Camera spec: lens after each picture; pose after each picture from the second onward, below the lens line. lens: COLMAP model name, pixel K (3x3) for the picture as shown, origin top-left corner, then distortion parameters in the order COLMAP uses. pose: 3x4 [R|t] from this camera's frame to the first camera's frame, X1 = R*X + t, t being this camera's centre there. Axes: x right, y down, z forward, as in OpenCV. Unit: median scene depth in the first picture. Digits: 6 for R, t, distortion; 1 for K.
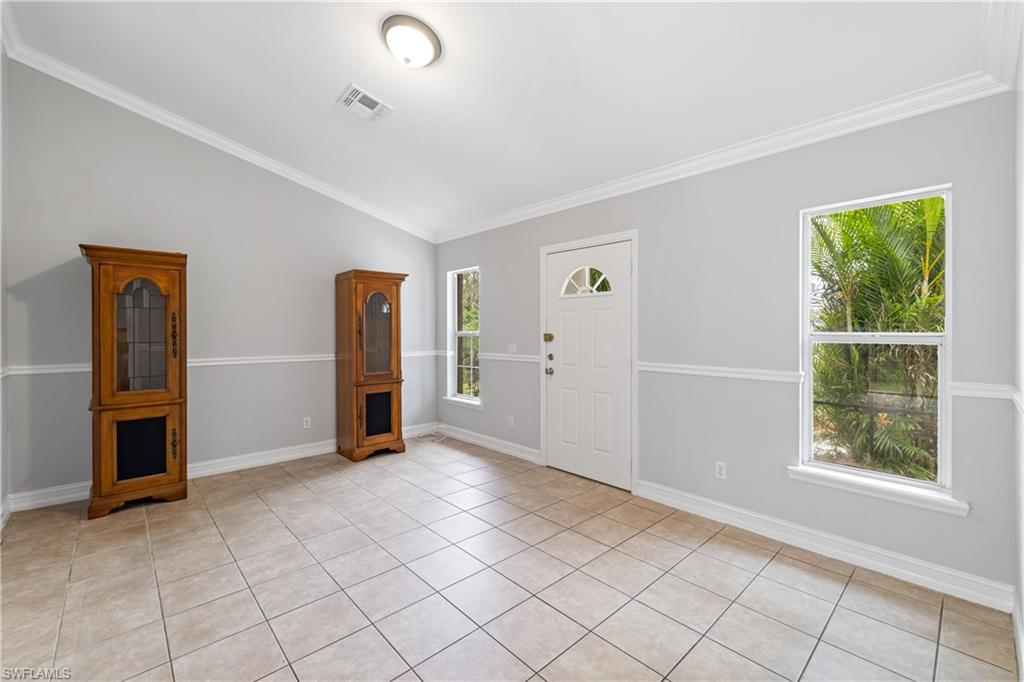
lens RADIAL K [[429.5, 0, 507.2], [0, 429.5, 330.9], [0, 0, 1]] dist [-0.000411, 0.000400]
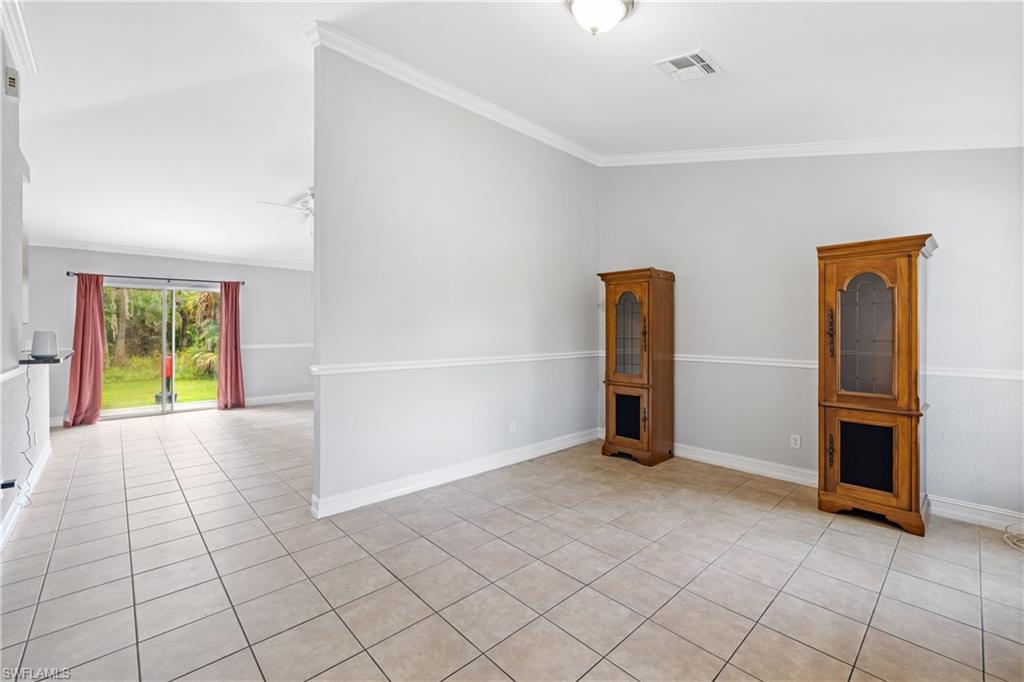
lens RADIAL K [[429.5, 0, 507.2], [0, 429.5, 330.9], [0, 0, 1]] dist [-0.000411, 0.000400]
pose [[0.003863, 0.004005, -0.999985, 0.519982], [-0.002954, 0.999988, 0.003993, -0.002074], [0.999988, 0.002938, 0.003875, 0.635992]]
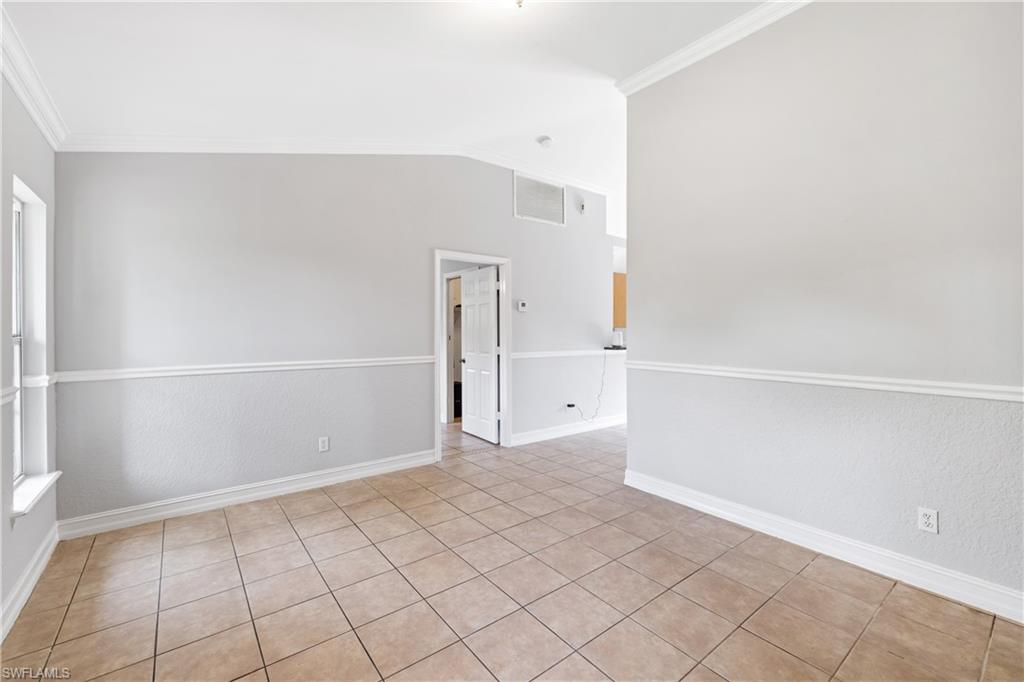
lens RADIAL K [[429.5, 0, 507.2], [0, 429.5, 330.9], [0, 0, 1]] dist [-0.000411, 0.000400]
pose [[-0.996503, 0.000115, 0.083557, -0.217764], [0.000328, 0.999997, 0.002528, -0.002617], [-0.083557, 0.002546, -0.996500, 1.424272]]
